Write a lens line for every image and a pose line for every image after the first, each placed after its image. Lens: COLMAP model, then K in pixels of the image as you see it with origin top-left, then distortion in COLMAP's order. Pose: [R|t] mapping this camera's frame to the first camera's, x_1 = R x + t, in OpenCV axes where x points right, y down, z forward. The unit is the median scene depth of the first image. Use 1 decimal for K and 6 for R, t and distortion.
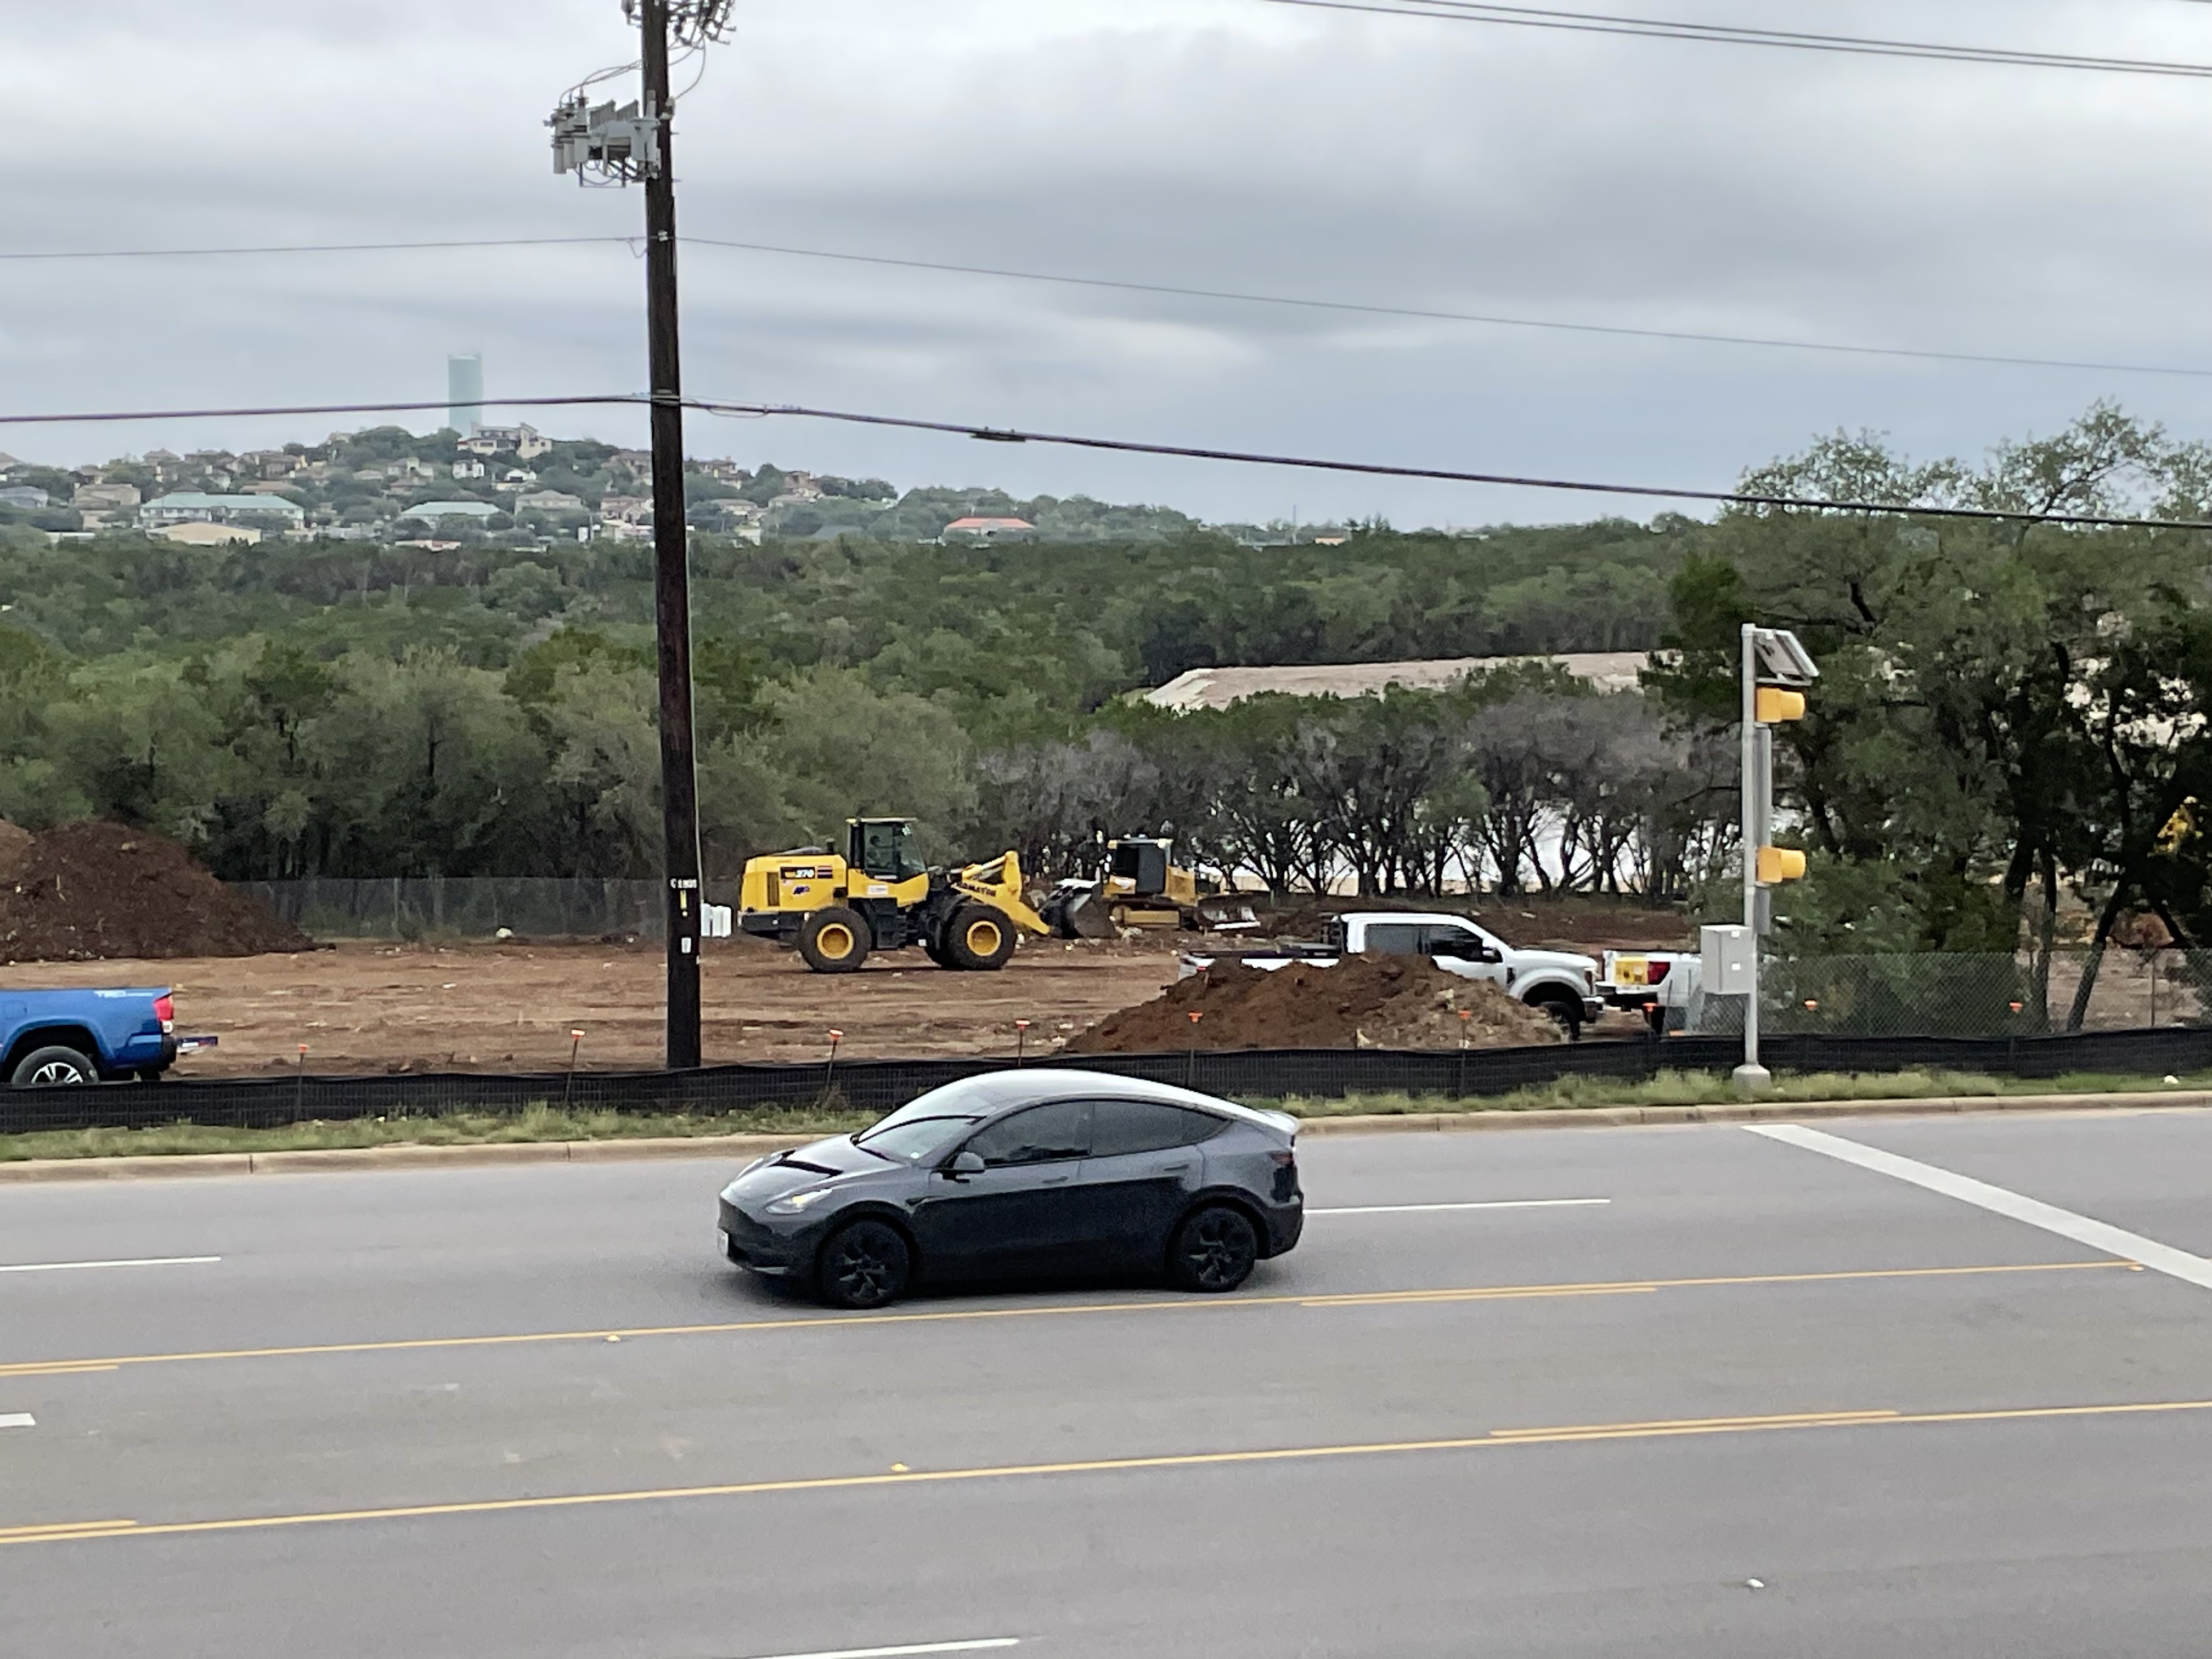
lens RADIAL K [[4296.2, 0, 1106.0], [0, 4296.2, 829.5], [0, 0, 1]] dist [0.050251, 0.355061]
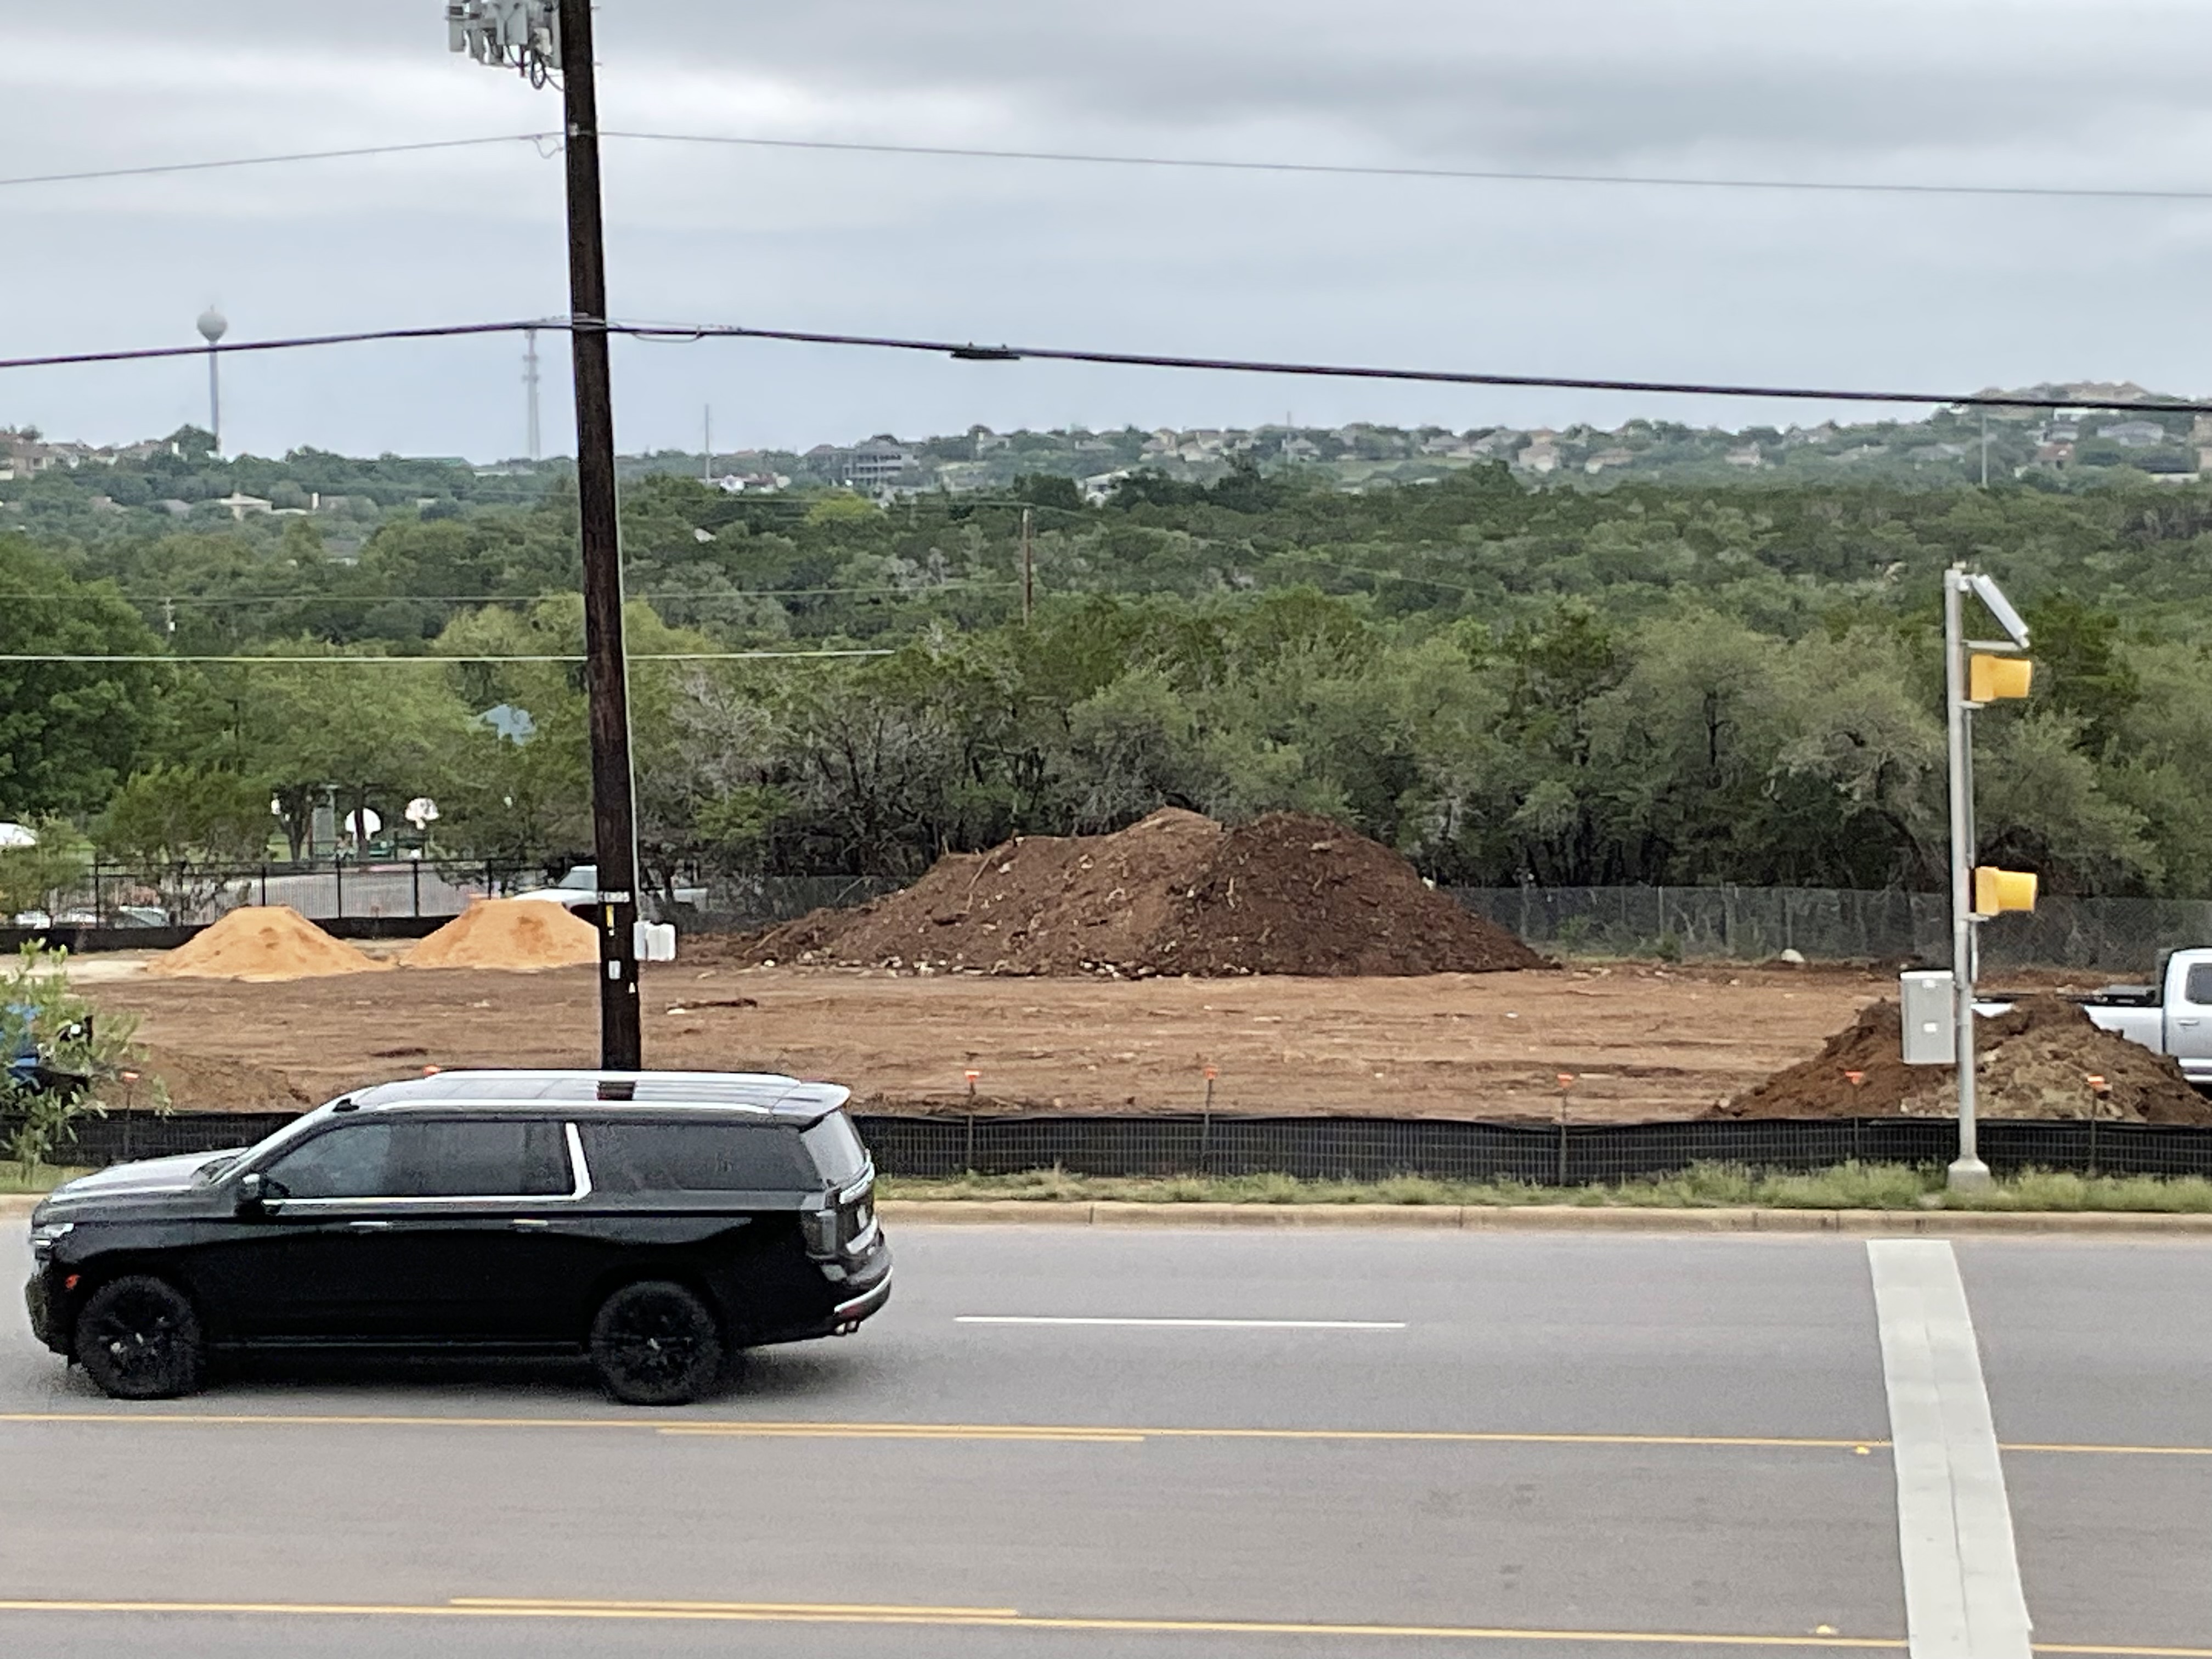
lens RADIAL K [[5112.3, 0, 1106.0], [0, 5112.3, 829.5], [0, 0, 1]] dist [0.032305, 0.212914]
pose [[0.898920, 0.008249, -0.438036, 0.182476], [-0.007846, 0.999965, 0.002730, -0.001769], [0.438043, 0.000982, 0.898953, 0.059754]]
